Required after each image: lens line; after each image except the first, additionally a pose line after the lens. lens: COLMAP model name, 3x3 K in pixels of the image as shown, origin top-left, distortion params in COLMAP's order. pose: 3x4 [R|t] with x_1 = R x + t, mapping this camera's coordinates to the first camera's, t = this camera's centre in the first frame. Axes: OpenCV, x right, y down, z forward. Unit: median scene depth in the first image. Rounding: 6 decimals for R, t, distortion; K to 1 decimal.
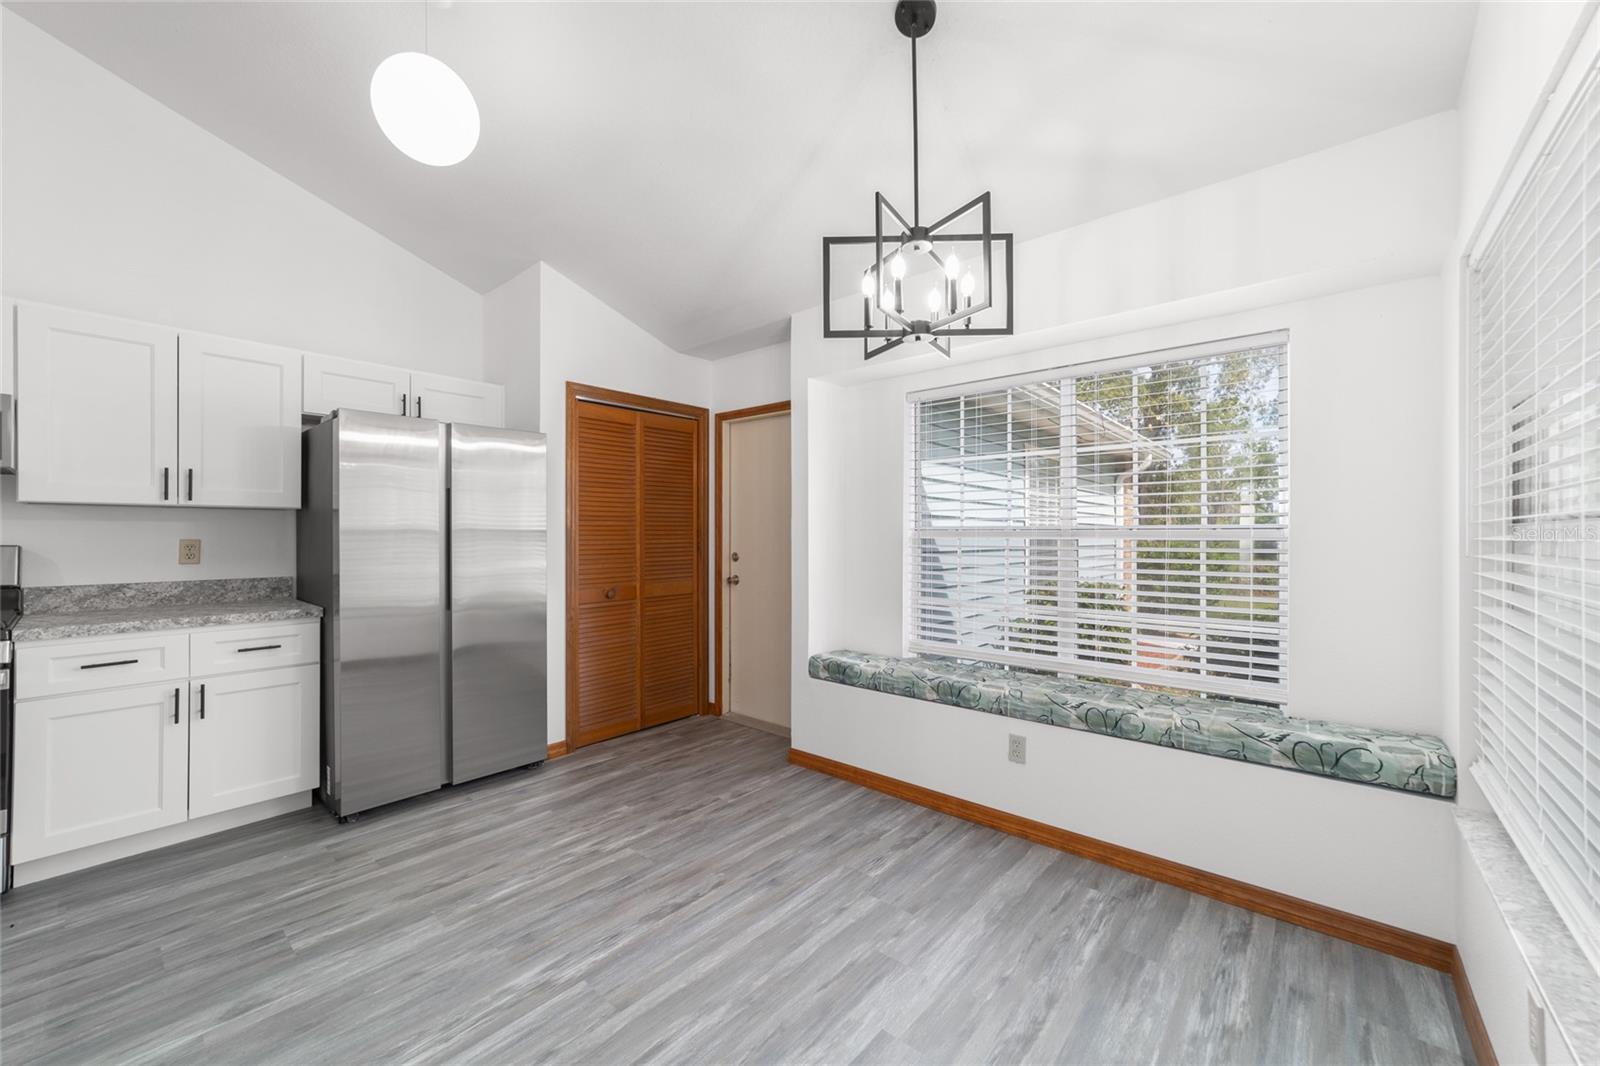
lens RADIAL K [[620.1, 0, 795.0], [0, 620.1, 529.0], [0, 0, 1]] dist [-0.013137, 0.005463]
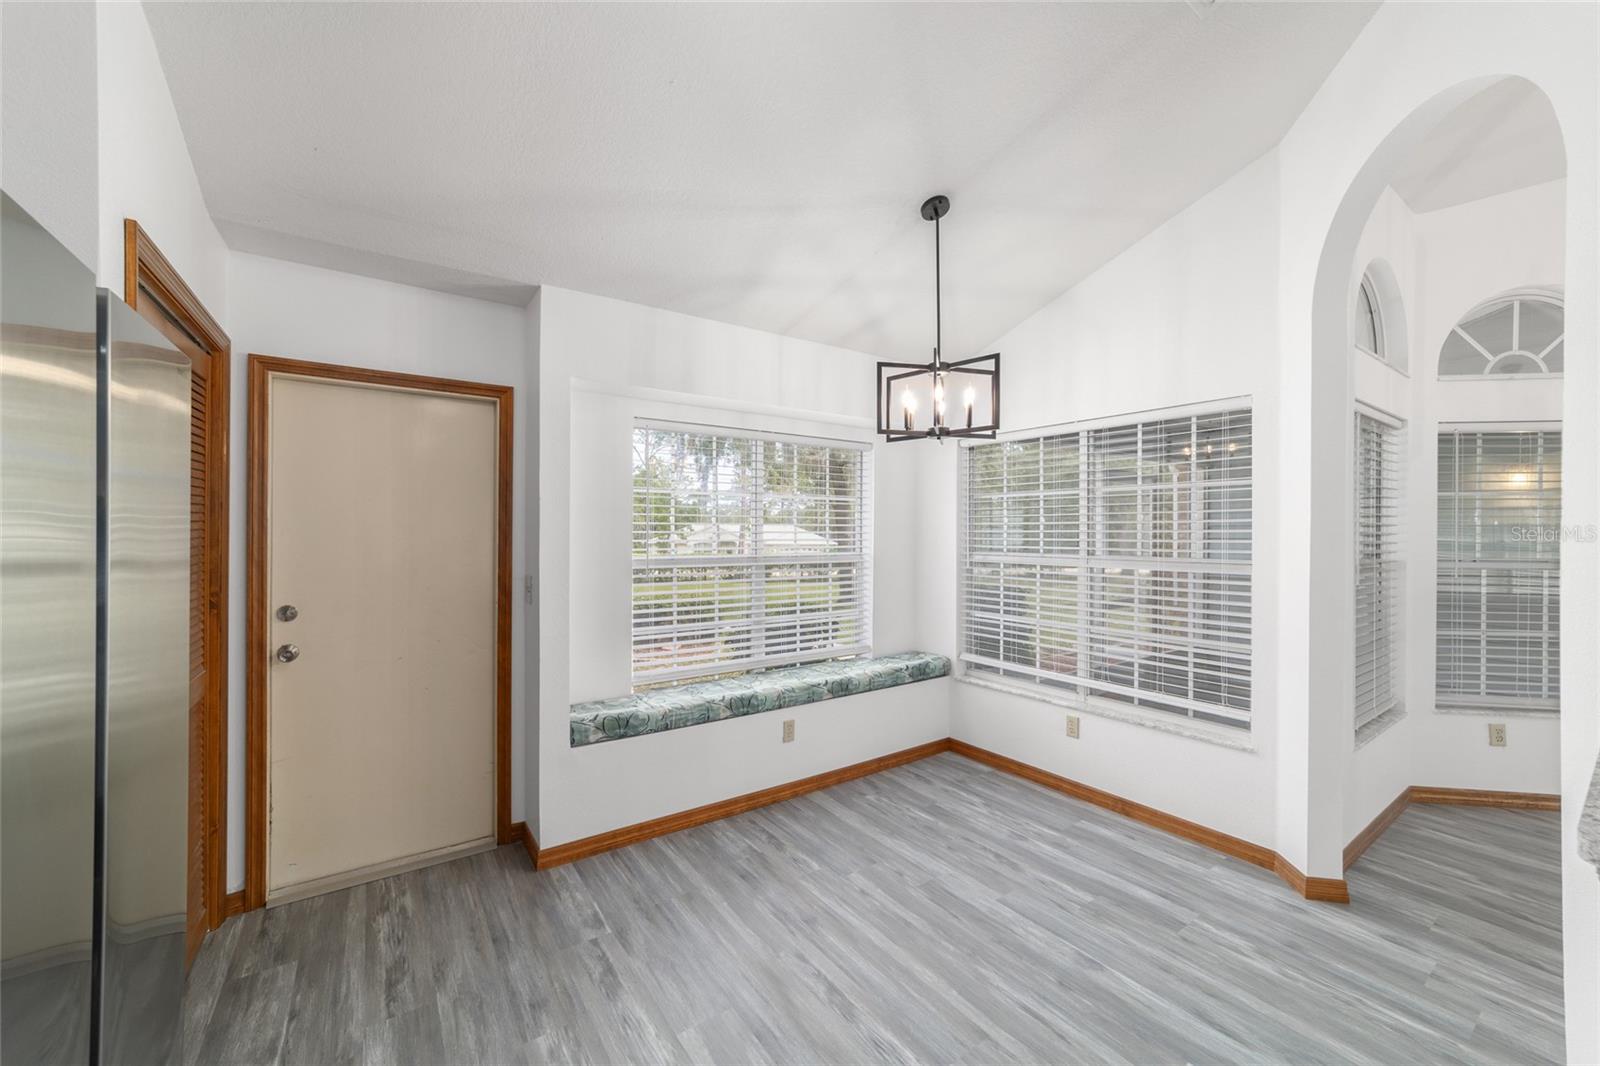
lens RADIAL K [[620.1, 0, 795.8], [0, 620.1, 524.2], [0, 0, 1]] dist [-0.013137, 0.005463]
pose [[0.239994, 0.015762, 0.970646, -0.919000], [-0.011039, 0.999848, -0.013507, -0.059264], [-0.970712, -0.007474, 0.240132, 0.695820]]
